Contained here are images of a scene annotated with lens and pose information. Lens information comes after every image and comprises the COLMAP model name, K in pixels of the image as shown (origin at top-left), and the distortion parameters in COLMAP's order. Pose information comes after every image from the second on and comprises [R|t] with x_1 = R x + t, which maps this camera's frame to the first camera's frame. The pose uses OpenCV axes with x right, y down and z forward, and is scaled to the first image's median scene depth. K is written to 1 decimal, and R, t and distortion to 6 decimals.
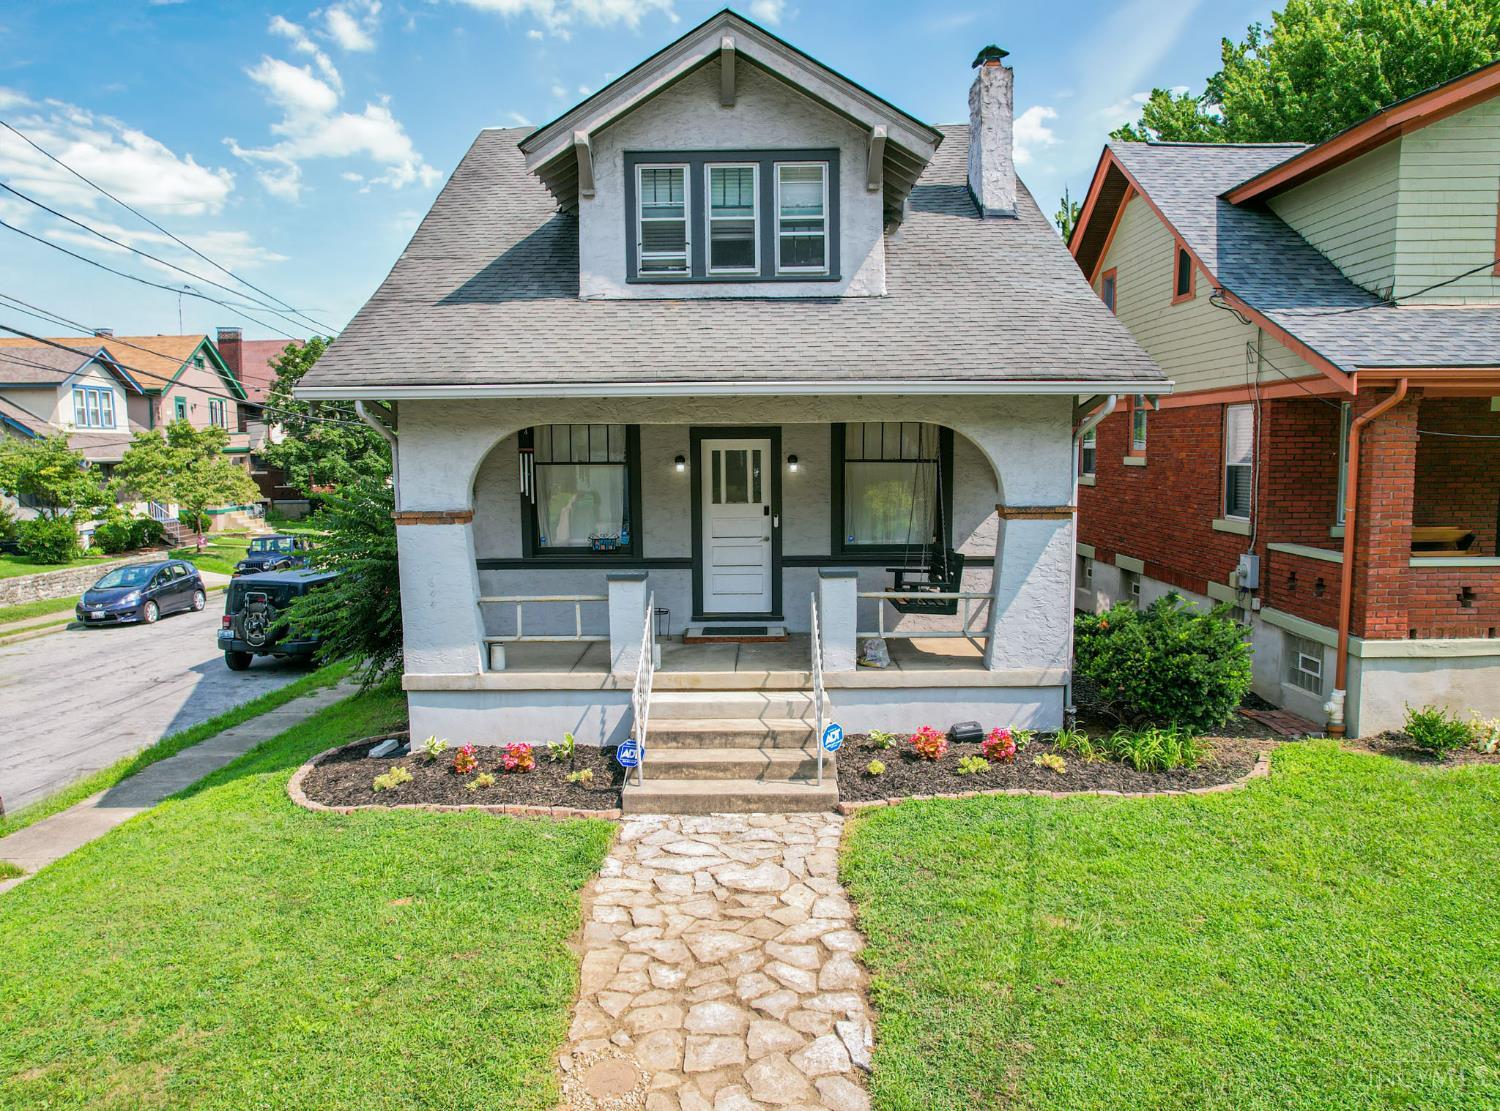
lens RADIAL K [[1039.7, 0, 750.0], [0, 1039.7, 555.5], [0, 0, 1]] dist [-0.067015, 0.055810]
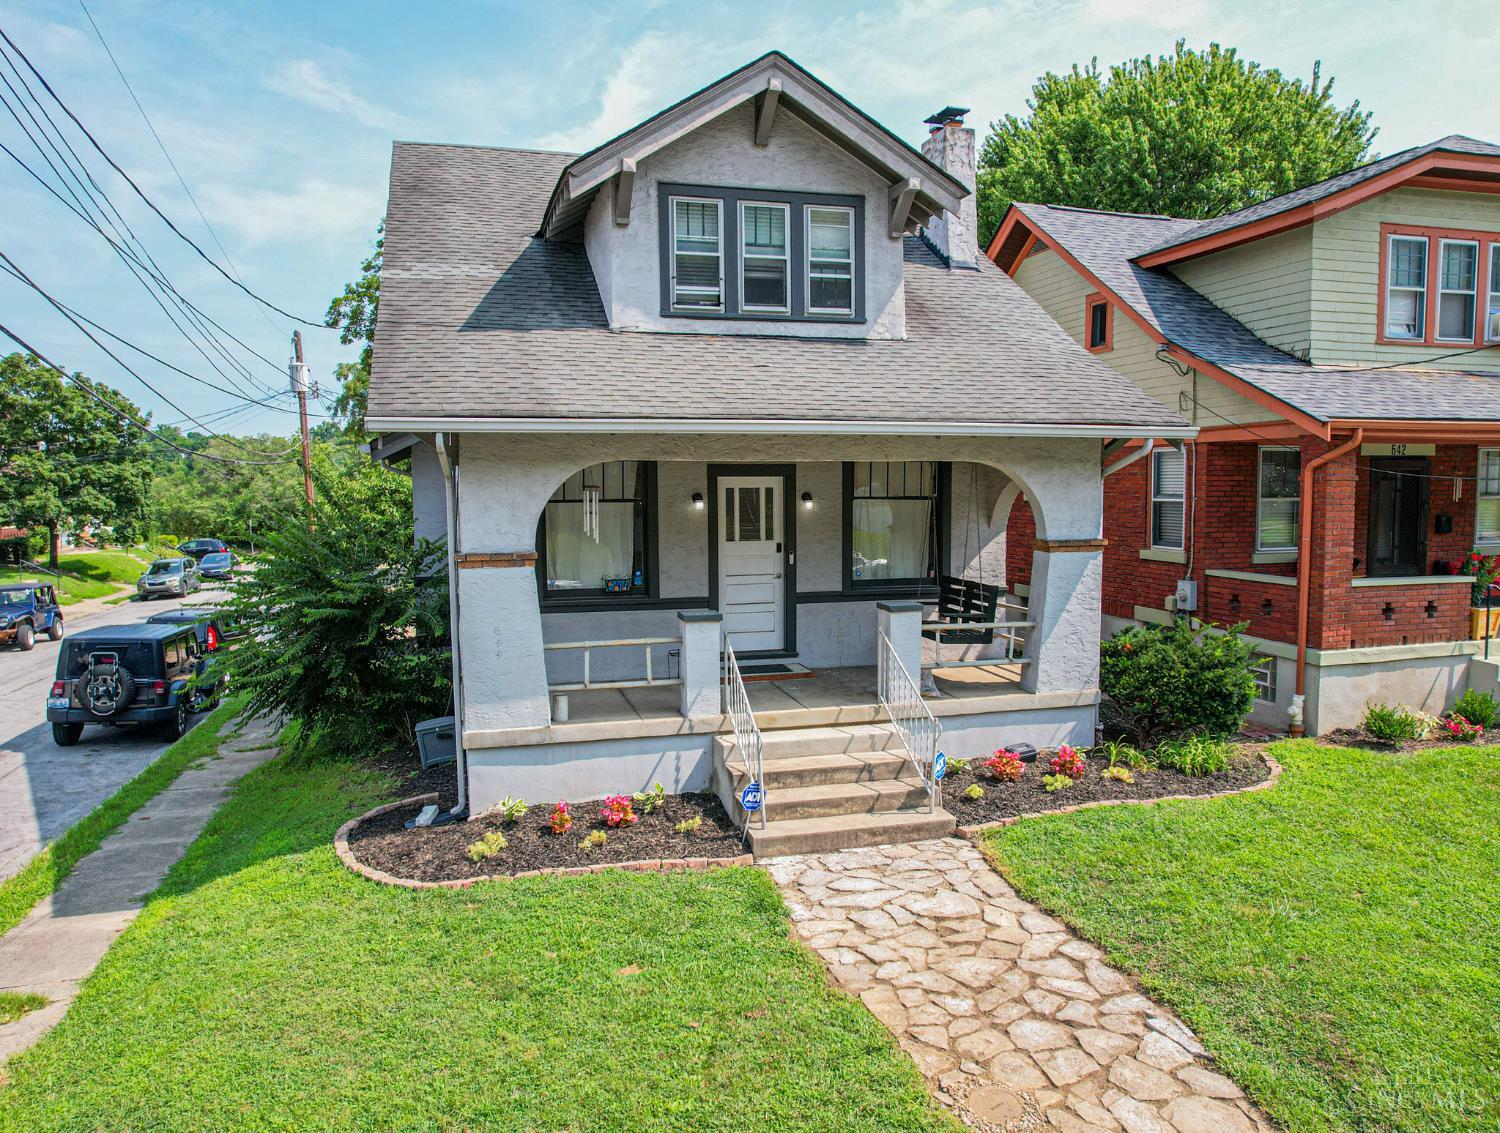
lens RADIAL K [[1060.1, 0, 758.5], [0, 1060.1, 567.1], [0, 0, 1]] dist [-0.064925, 0.050288]
pose [[0.961982, -0.019403, 0.272422, -0.326715], [0.026079, 0.999441, -0.020907, -0.004411], [-0.271864, 0.027217, 0.961951, 0.026459]]
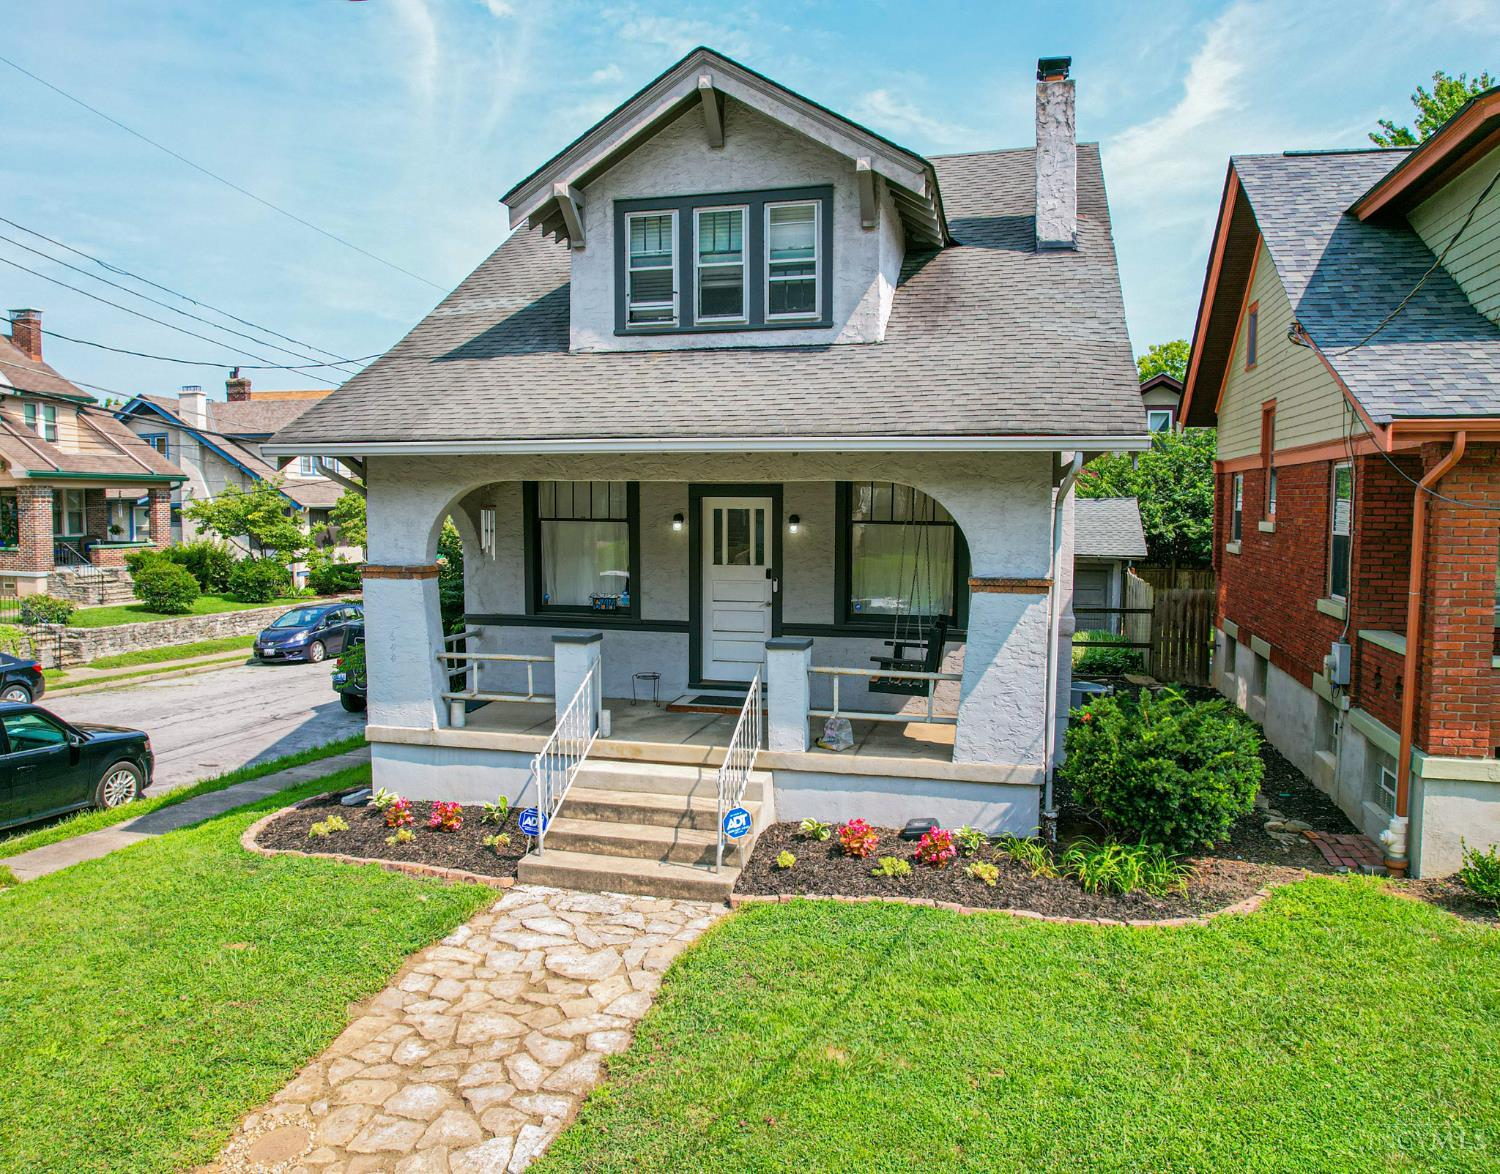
lens RADIAL K [[1104.5, 0, 750.0], [0, 1104.5, 587.0], [0, 0, 1]] dist [-0.067419, 0.061215]
pose [[0.969307, 0.031081, -0.243881, 0.280163], [-0.037018, 0.999118, -0.019799, -0.012928], [0.243051, 0.028219, 0.969603, 0.040995]]
